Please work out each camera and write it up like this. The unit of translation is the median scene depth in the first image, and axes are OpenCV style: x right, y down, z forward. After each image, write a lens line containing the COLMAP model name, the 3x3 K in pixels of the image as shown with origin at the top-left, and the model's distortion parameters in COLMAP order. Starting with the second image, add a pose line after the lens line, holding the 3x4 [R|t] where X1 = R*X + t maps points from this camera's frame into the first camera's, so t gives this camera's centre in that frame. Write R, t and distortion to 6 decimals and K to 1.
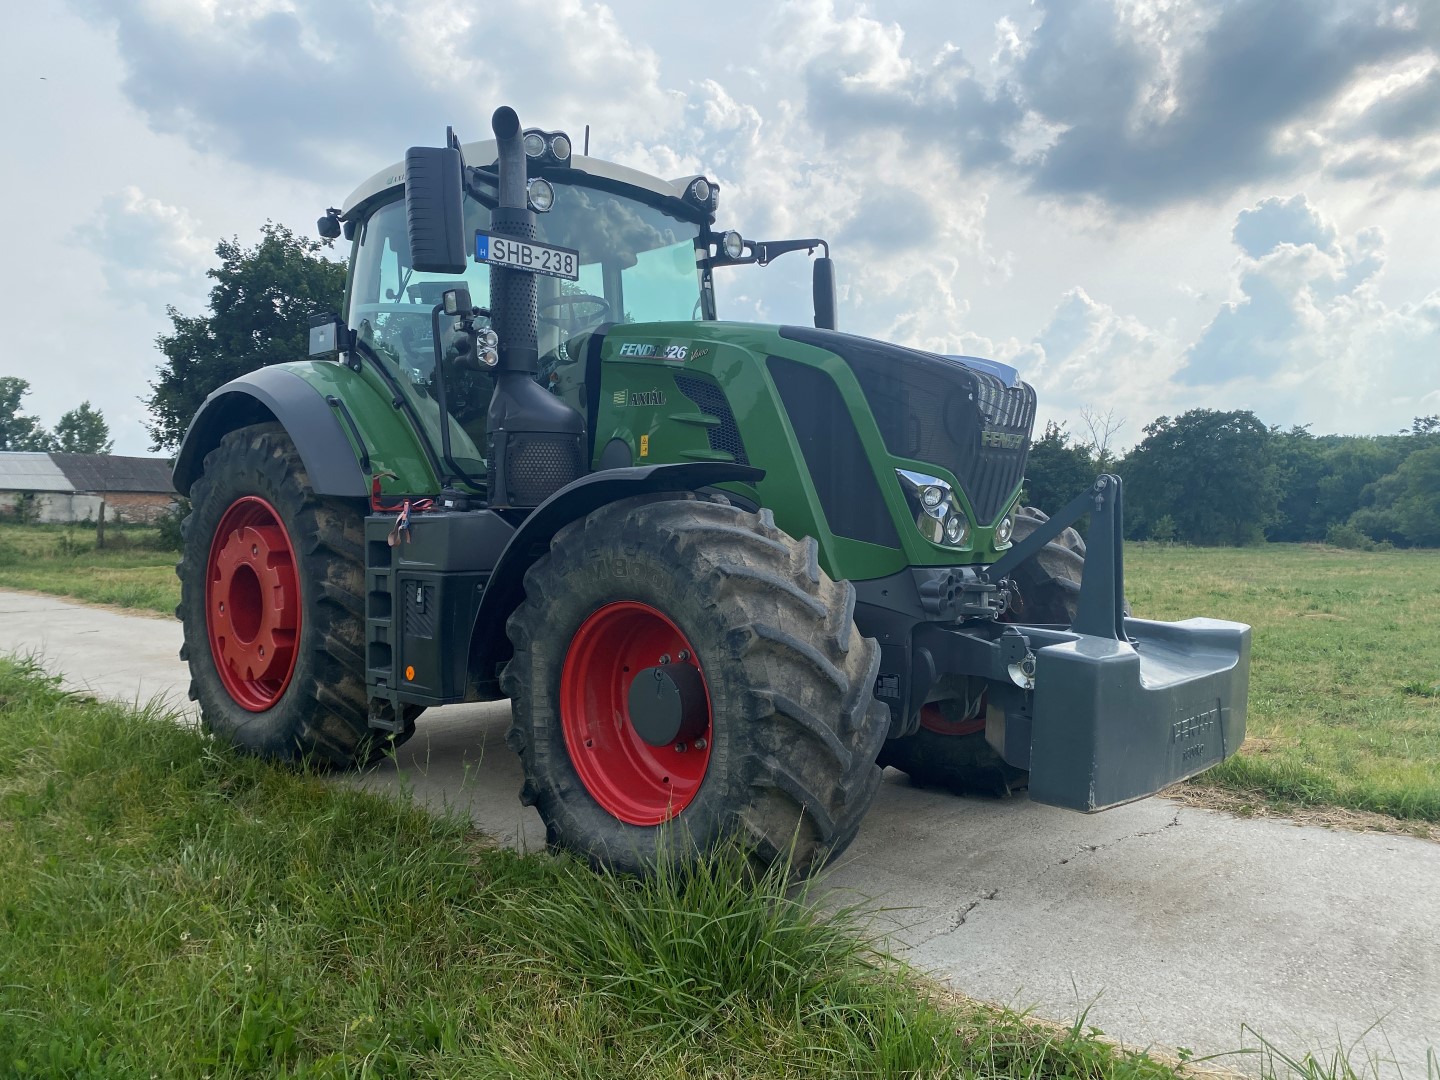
lens RADIAL K [[1091.3, 0, 721.2], [0, 1091.3, 533.8], [0, 0, 1]] dist [0.088576, -0.101586]
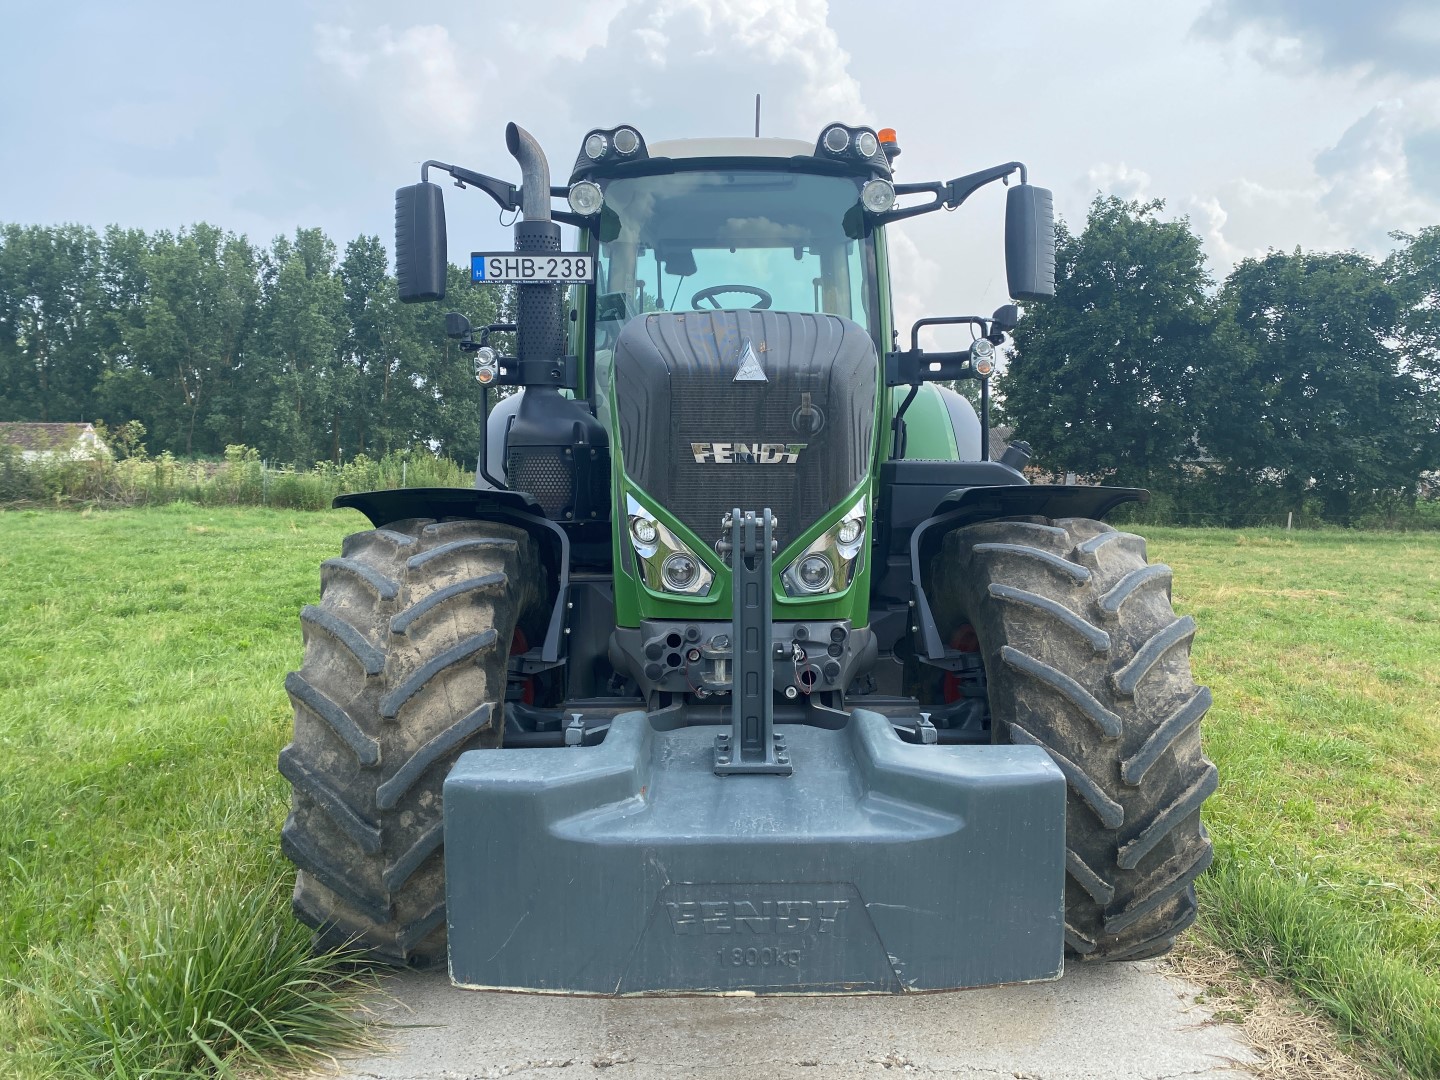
lens RADIAL K [[1091.3, 0, 721.2], [0, 1091.3, 533.8], [0, 0, 1]] dist [0.088576, -0.101586]
pose [[0.697916, 0.034571, -0.715345, 0.500419], [-0.011136, 0.999237, 0.037427, -0.039062], [0.716093, -0.018155, 0.697768, 0.321028]]
